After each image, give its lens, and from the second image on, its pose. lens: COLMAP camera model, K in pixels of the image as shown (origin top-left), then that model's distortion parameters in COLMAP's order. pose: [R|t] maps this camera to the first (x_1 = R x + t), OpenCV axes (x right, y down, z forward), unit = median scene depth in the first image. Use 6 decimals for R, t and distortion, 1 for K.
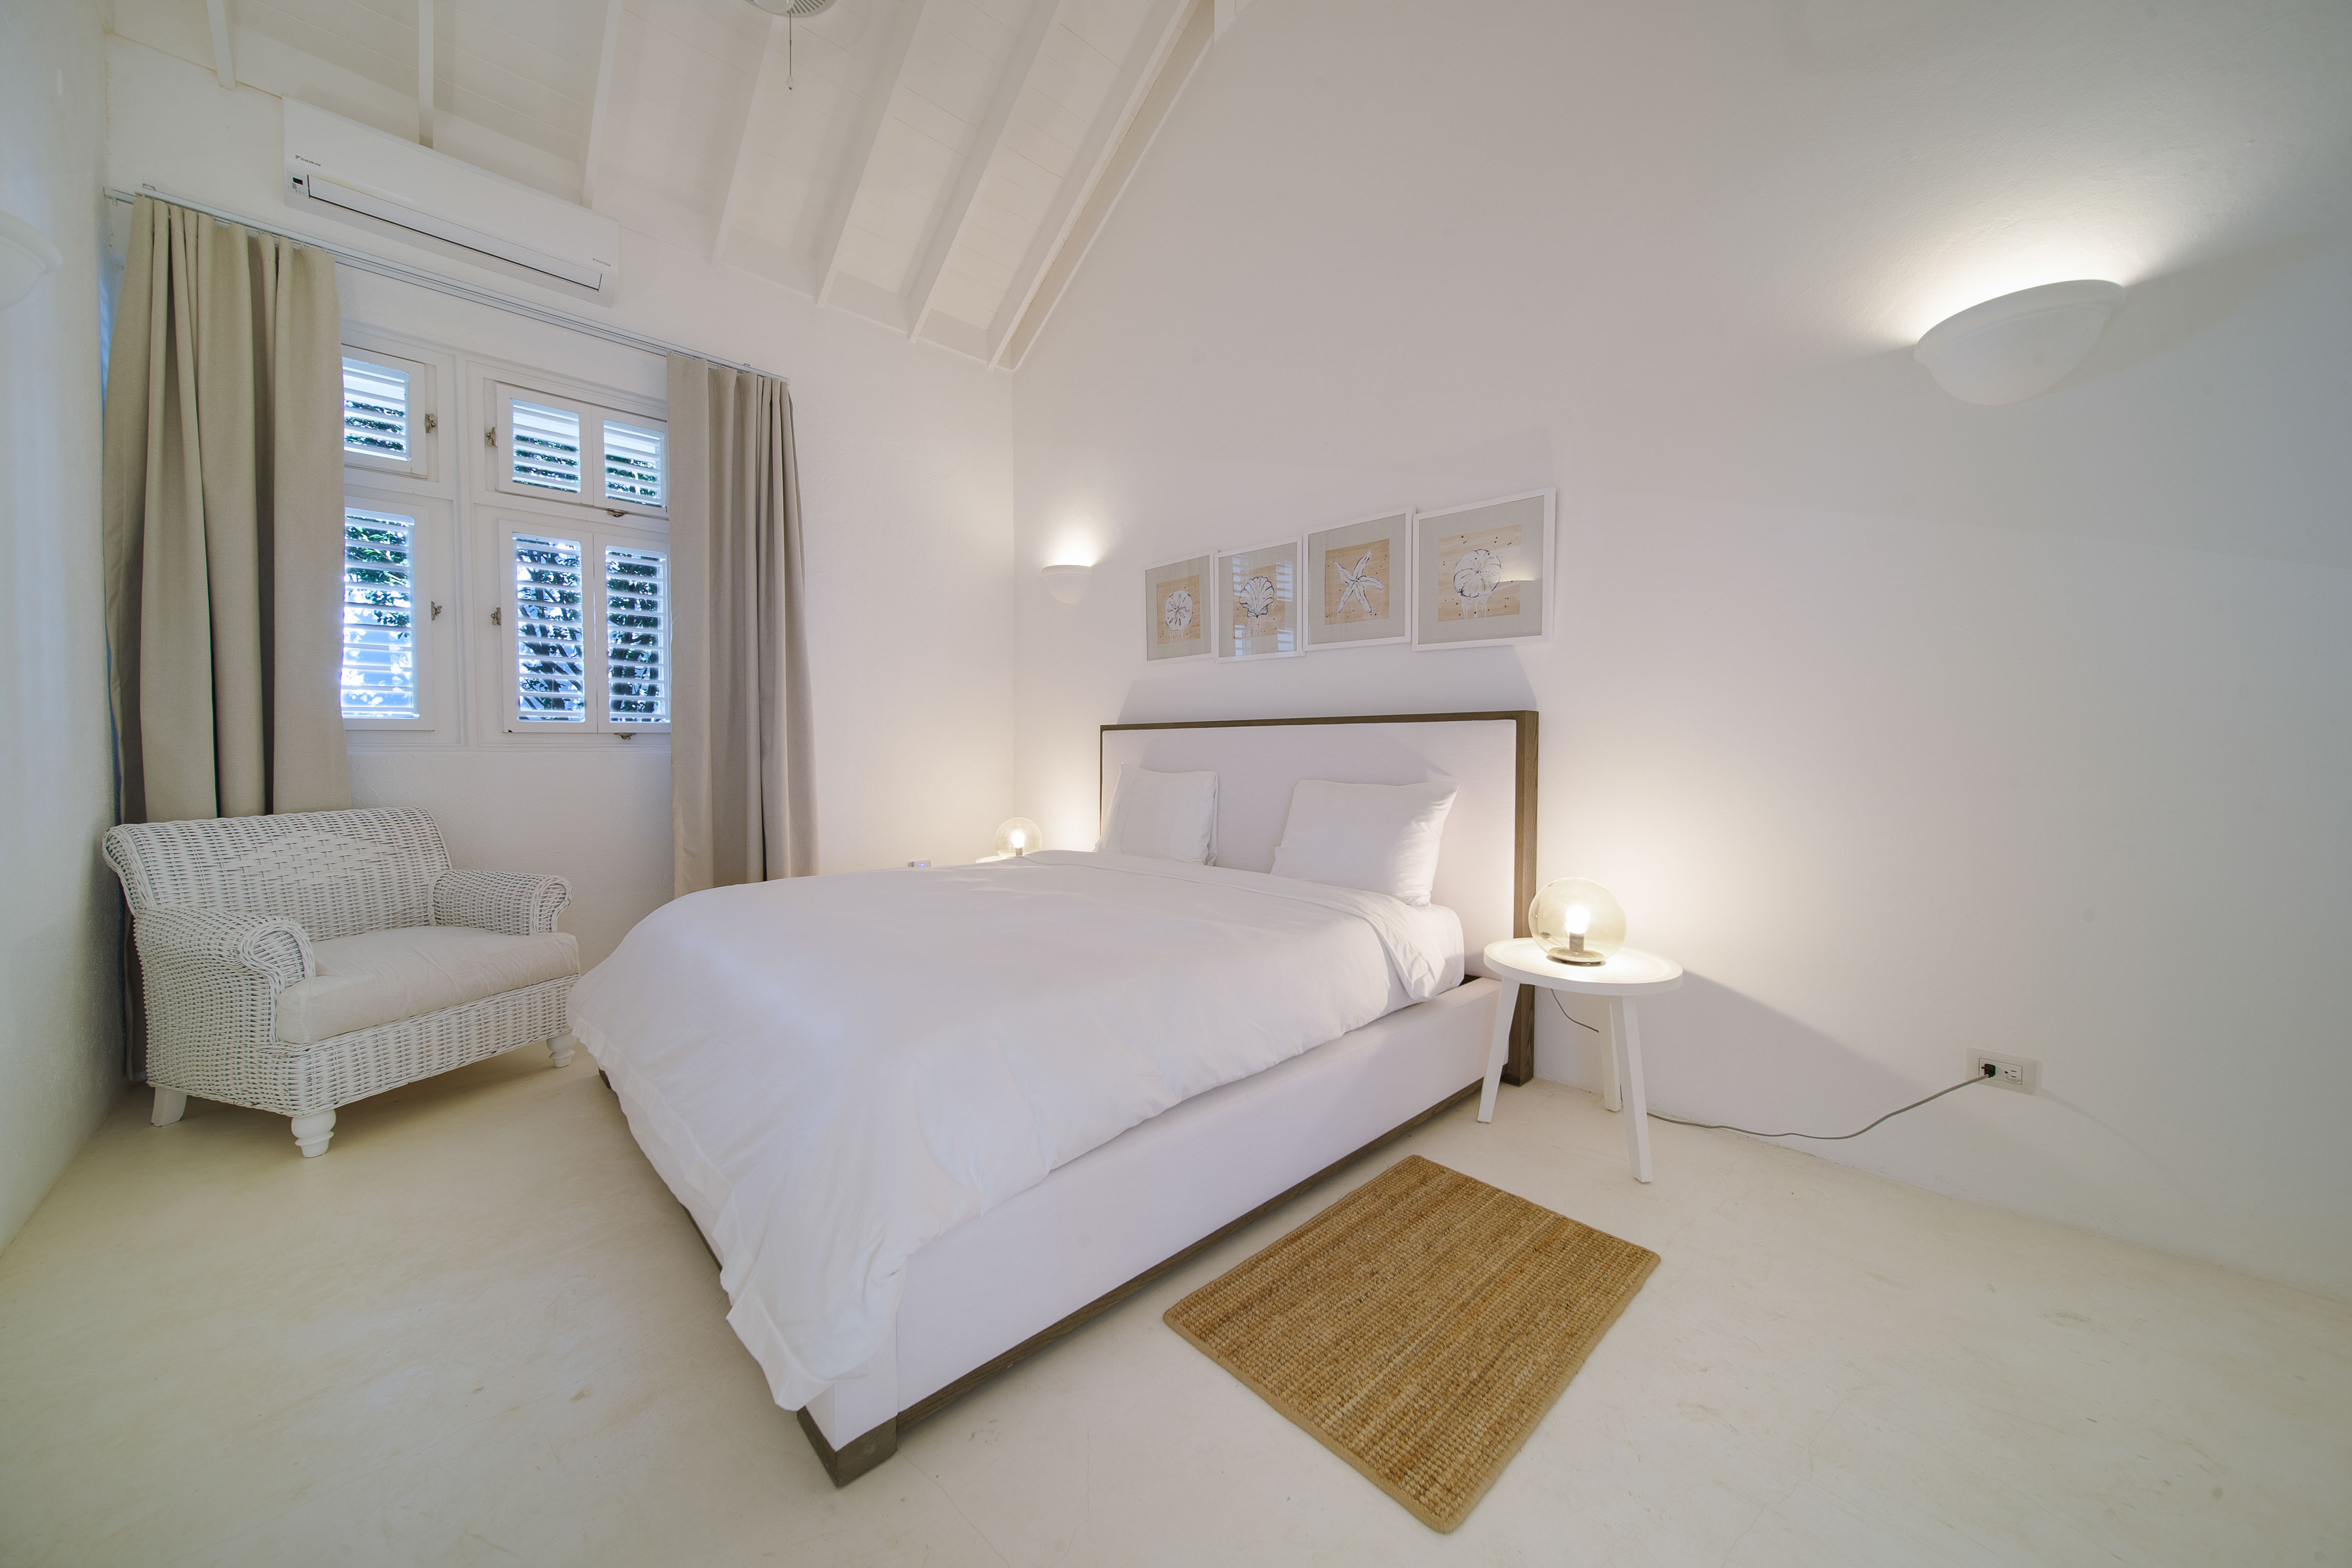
lens RADIAL K [[811.0, 0, 1164.9], [0, 811.0, 765.9], [0, 0, 1]] dist [-0.000479, -0.001286]
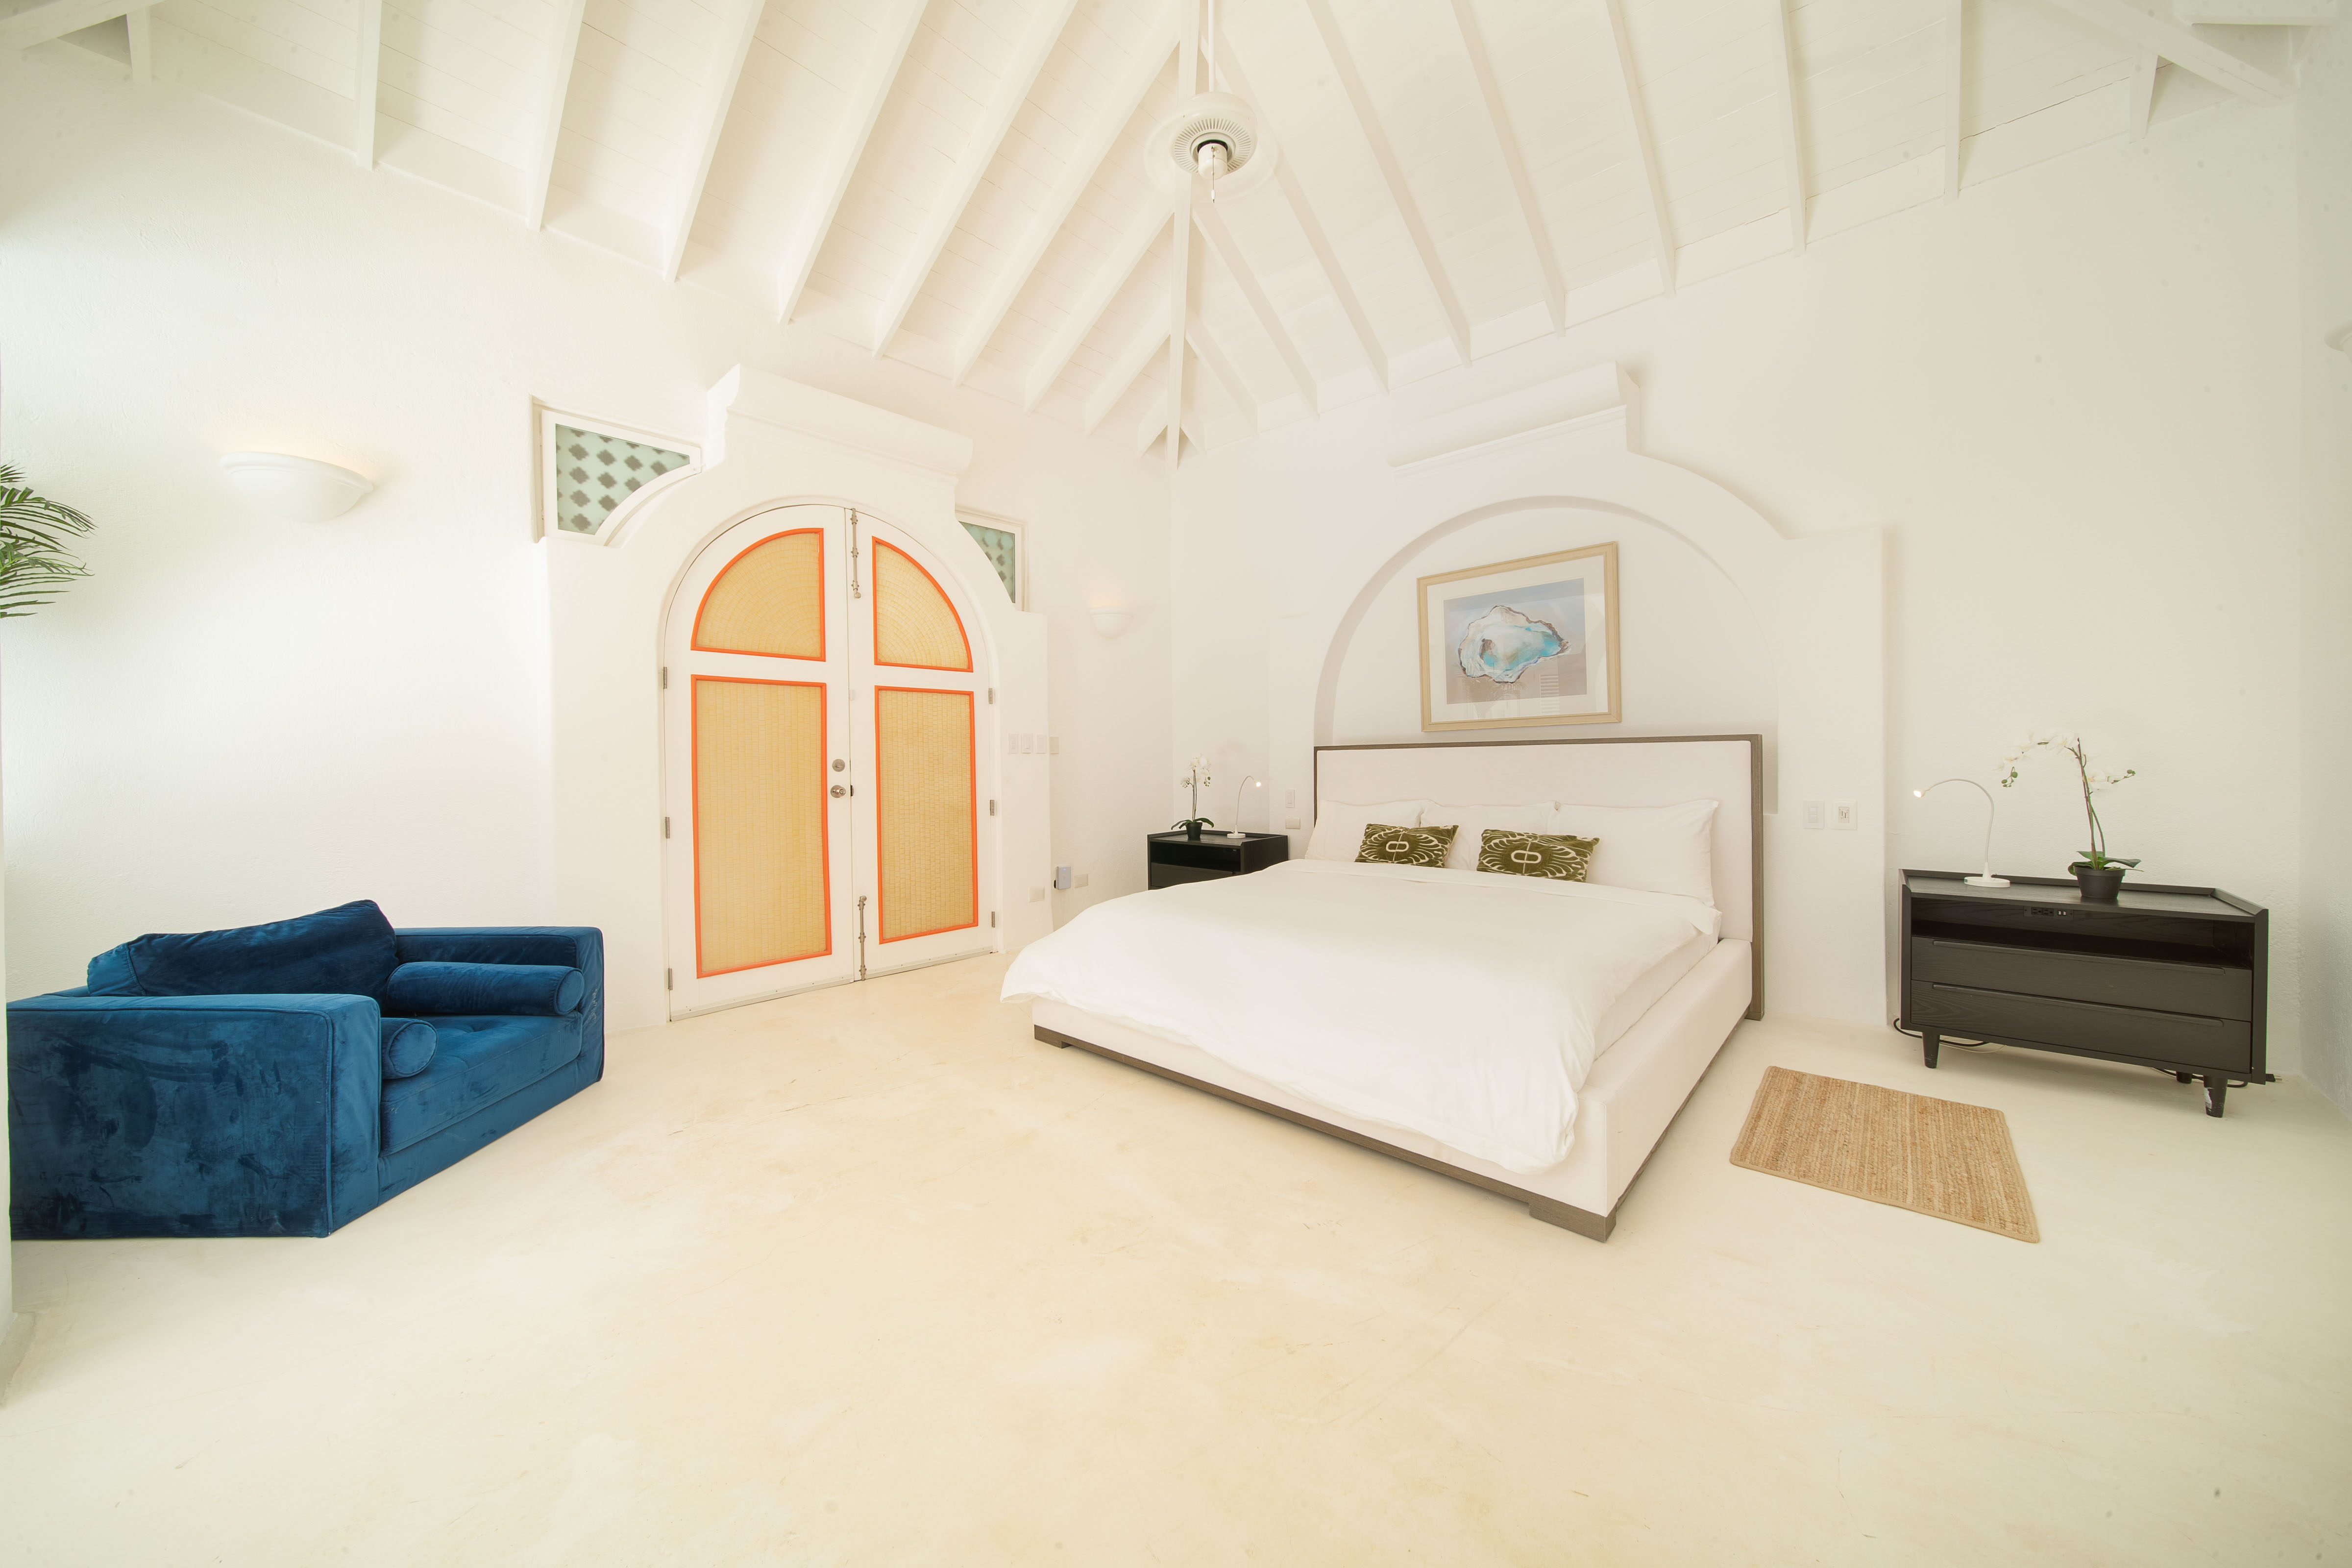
lens RADIAL K [[811.0, 0, 1175.3], [0, 811.0, 777.4], [0, 0, 1]] dist [-0.000479, -0.001286]
pose [[0.995828, -0.019596, 0.089122, -0.965036], [0.019752, 0.999805, -0.000878, -0.021962], [-0.089087, 0.002635, 0.996020, -0.309545]]
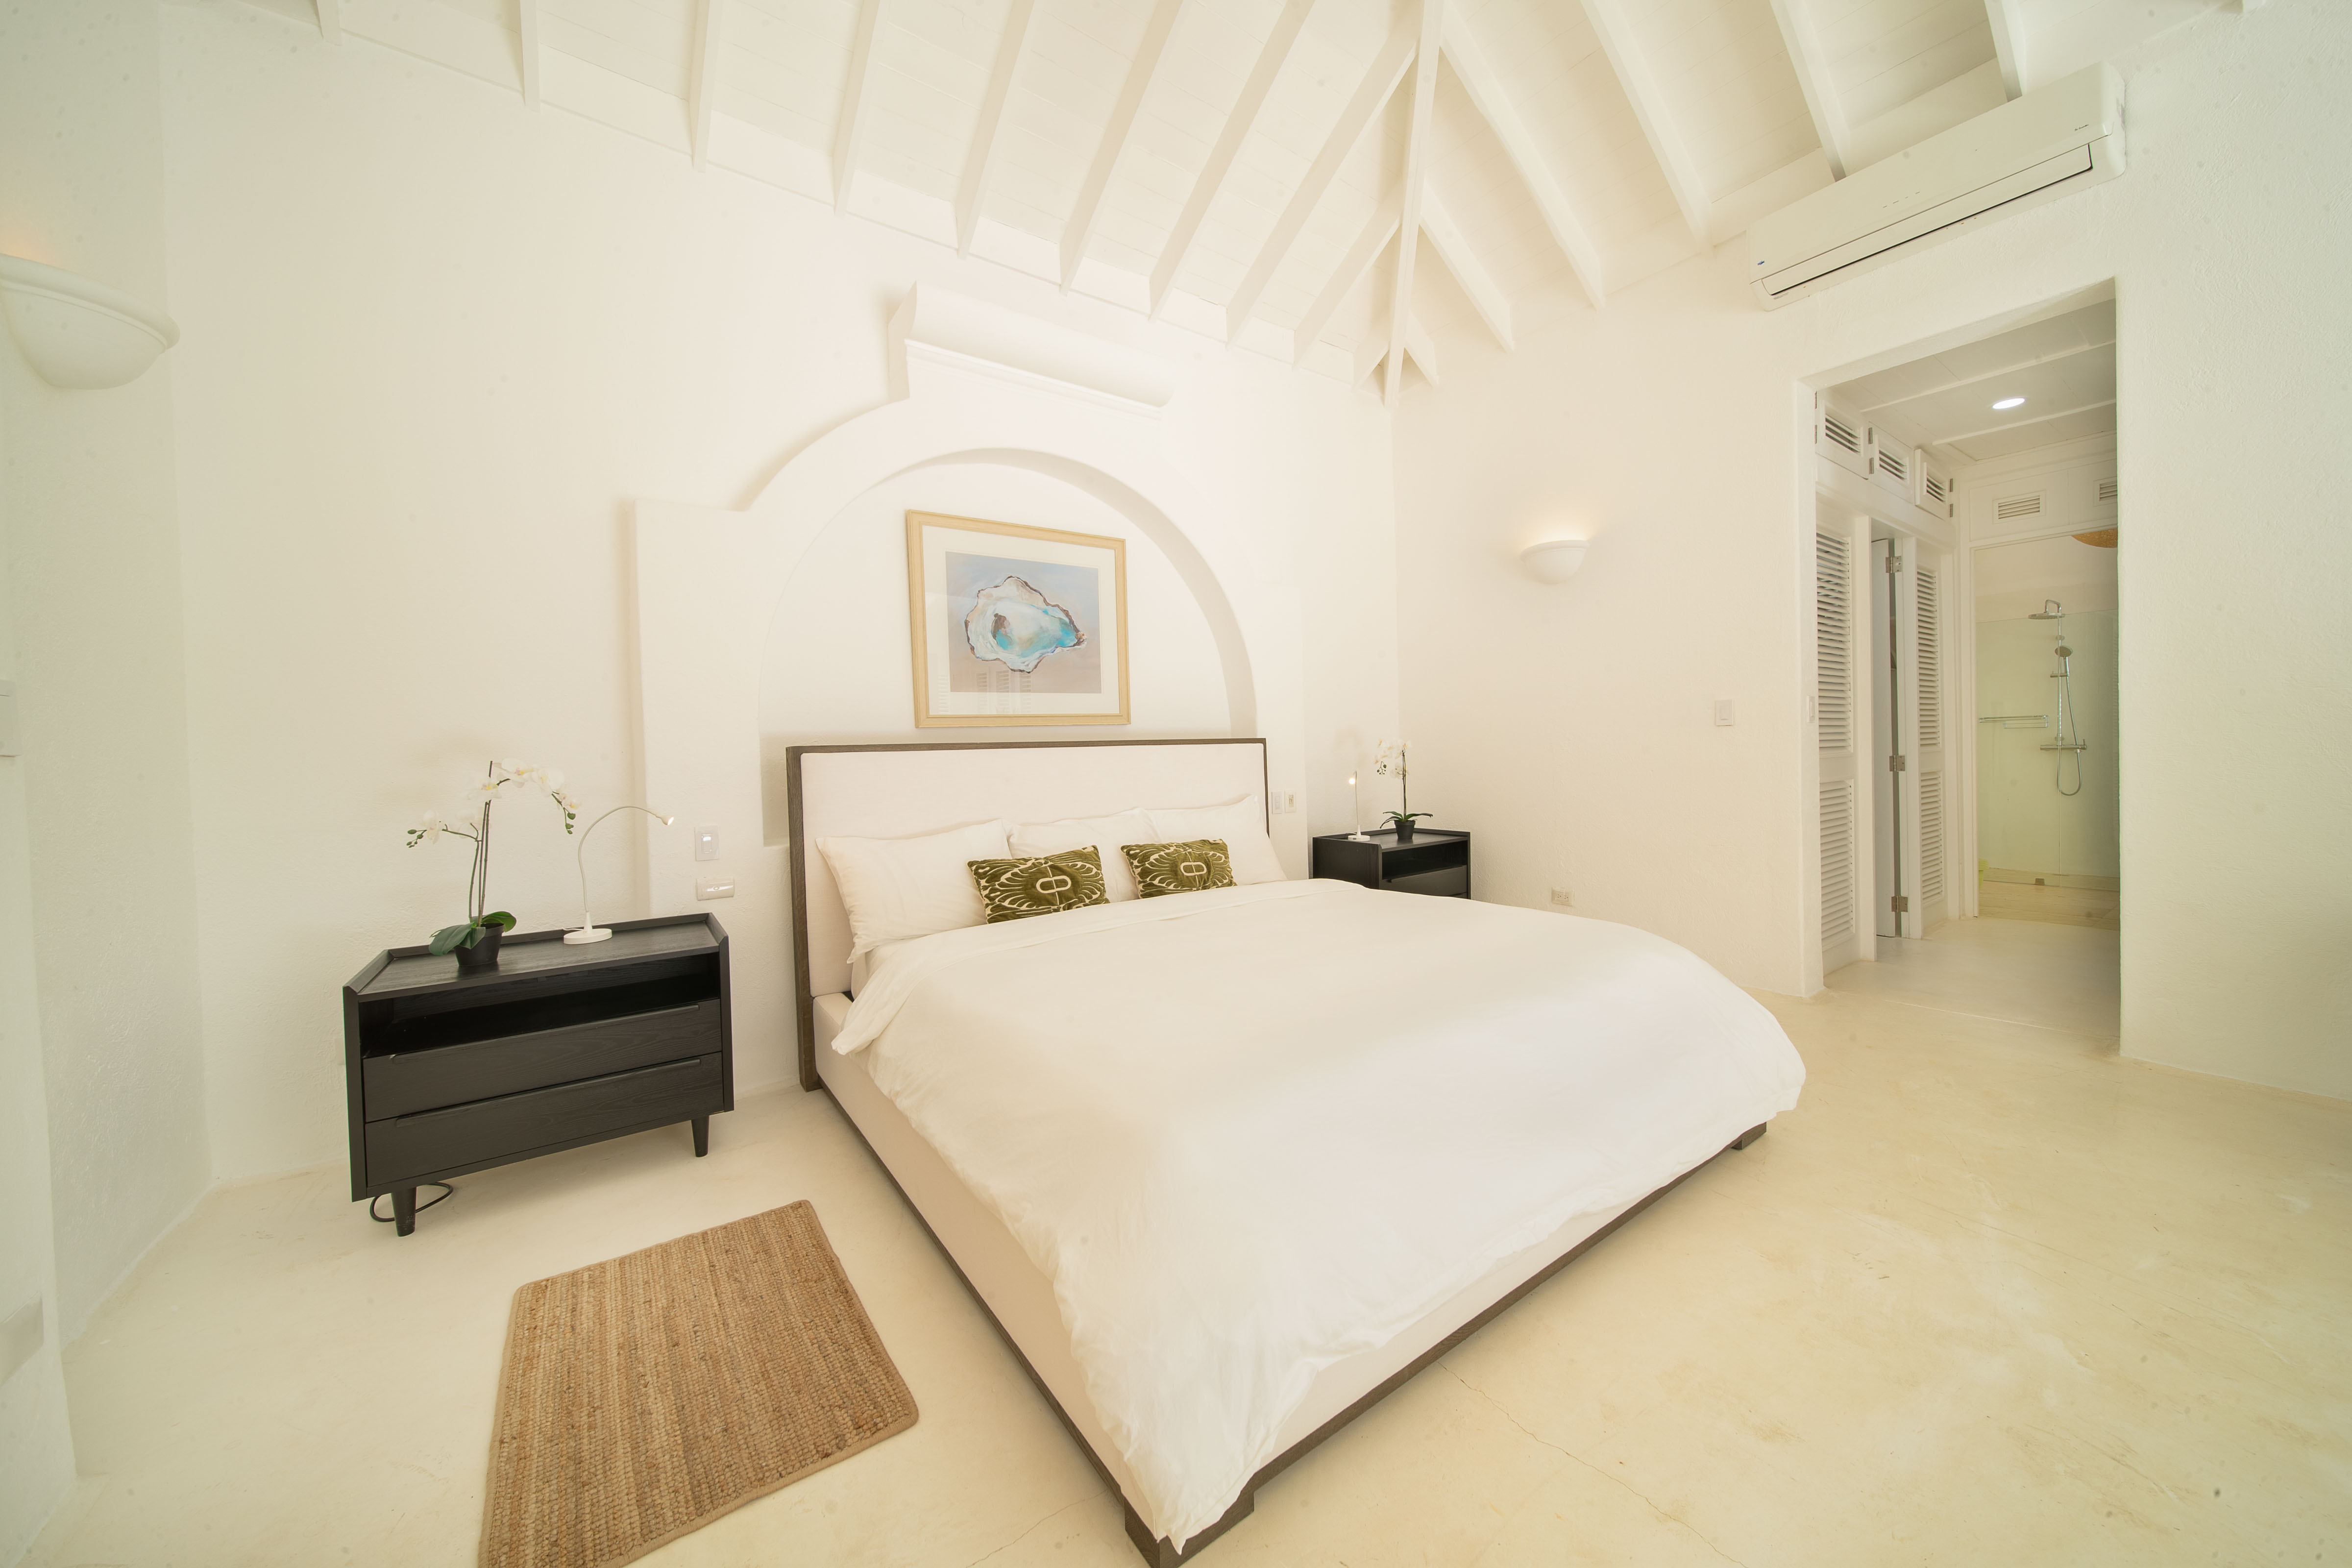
lens RADIAL K [[811.0, 0, 1181.3], [0, 811.0, 762.4], [0, 0, 1]] dist [-0.000479, -0.001286]
pose [[0.126694, -0.021620, 0.991706, -1.778984], [0.049266, 0.998666, 0.015478, -0.080281], [-0.990718, 0.046897, 0.127590, 1.550592]]
